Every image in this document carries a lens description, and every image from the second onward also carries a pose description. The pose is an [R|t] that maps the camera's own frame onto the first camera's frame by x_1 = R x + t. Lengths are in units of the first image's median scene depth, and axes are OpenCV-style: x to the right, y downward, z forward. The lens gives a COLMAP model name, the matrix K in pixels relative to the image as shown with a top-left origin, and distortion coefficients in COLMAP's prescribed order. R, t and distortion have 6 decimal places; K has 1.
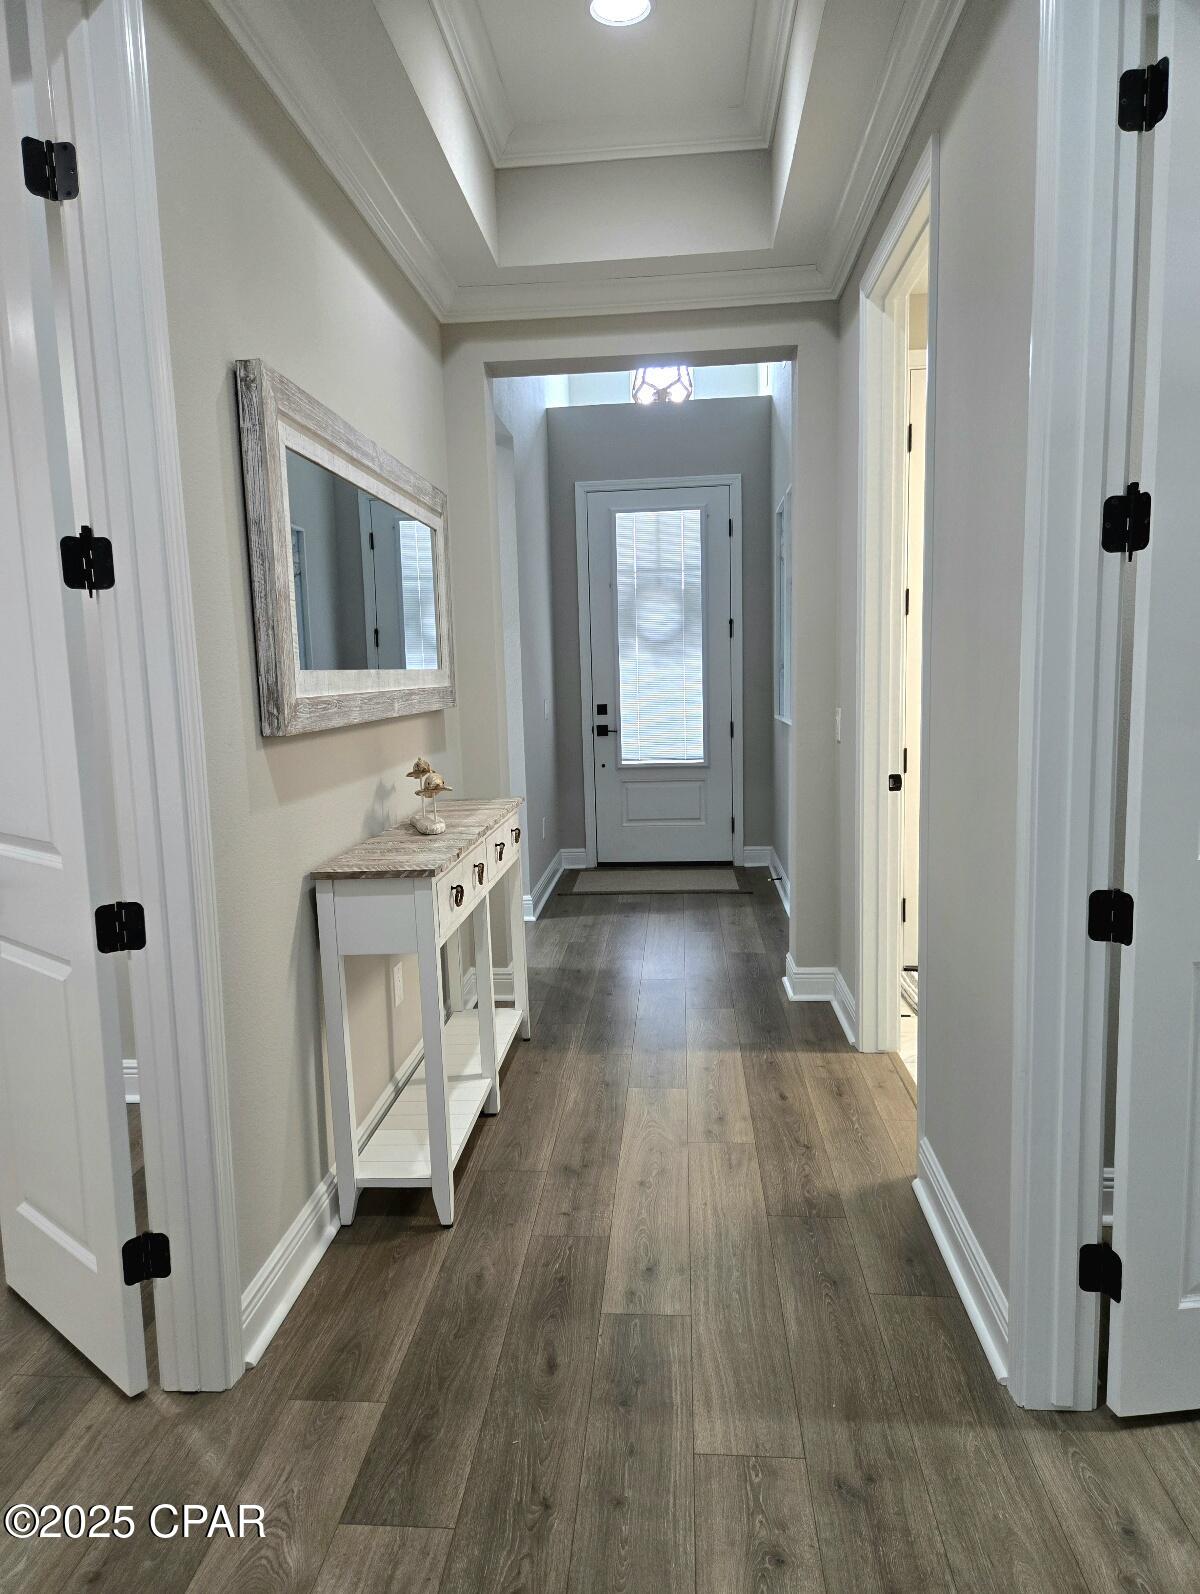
lens RADIAL K [[1071.0, 0, 604.8], [0, 1071.0, 800.9], [0, 0, 1]] dist [0.064014, -0.056071]
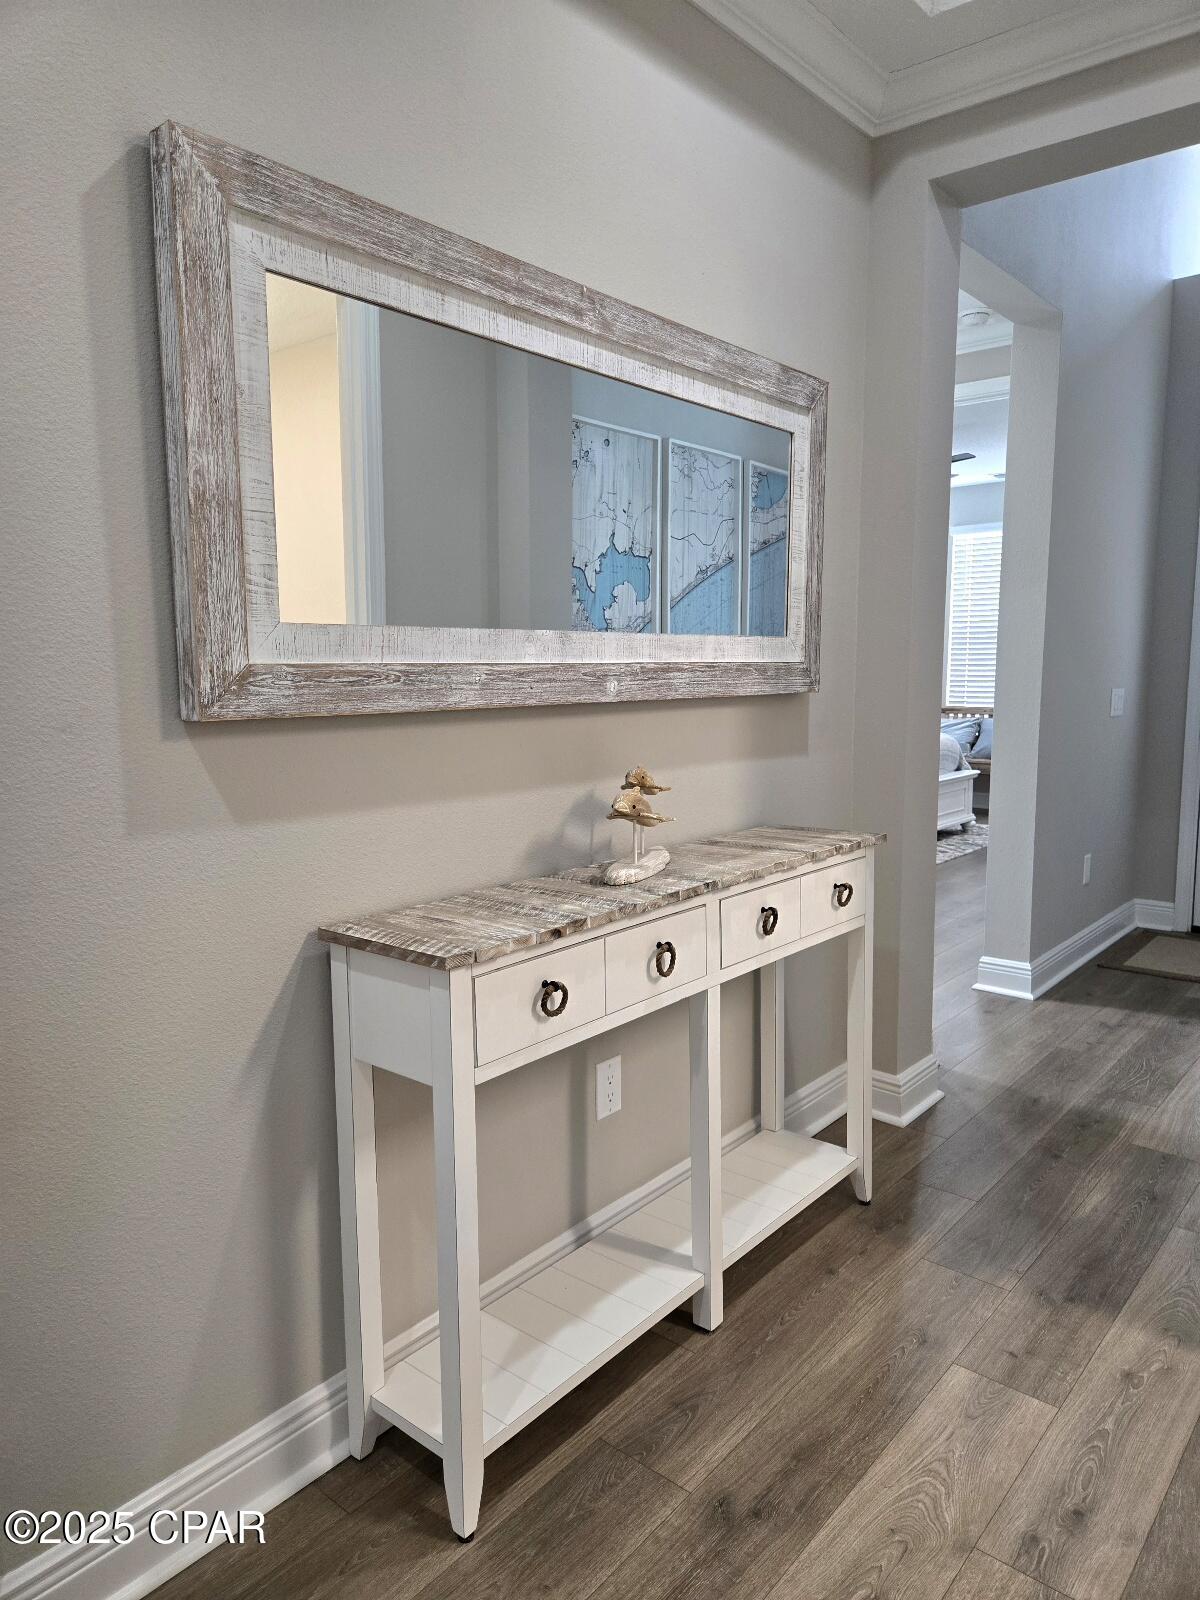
lens RADIAL K [[1075.0, 0, 598.6], [0, 1075.0, 788.5], [0, 0, 1]] dist [0.064014, -0.056071]
pose [[0.806778, 0.091175, -0.583777, 0.153322], [-0.089255, 0.995491, 0.032127, -0.034722], [0.584074, 0.026185, 0.811278, 0.343157]]
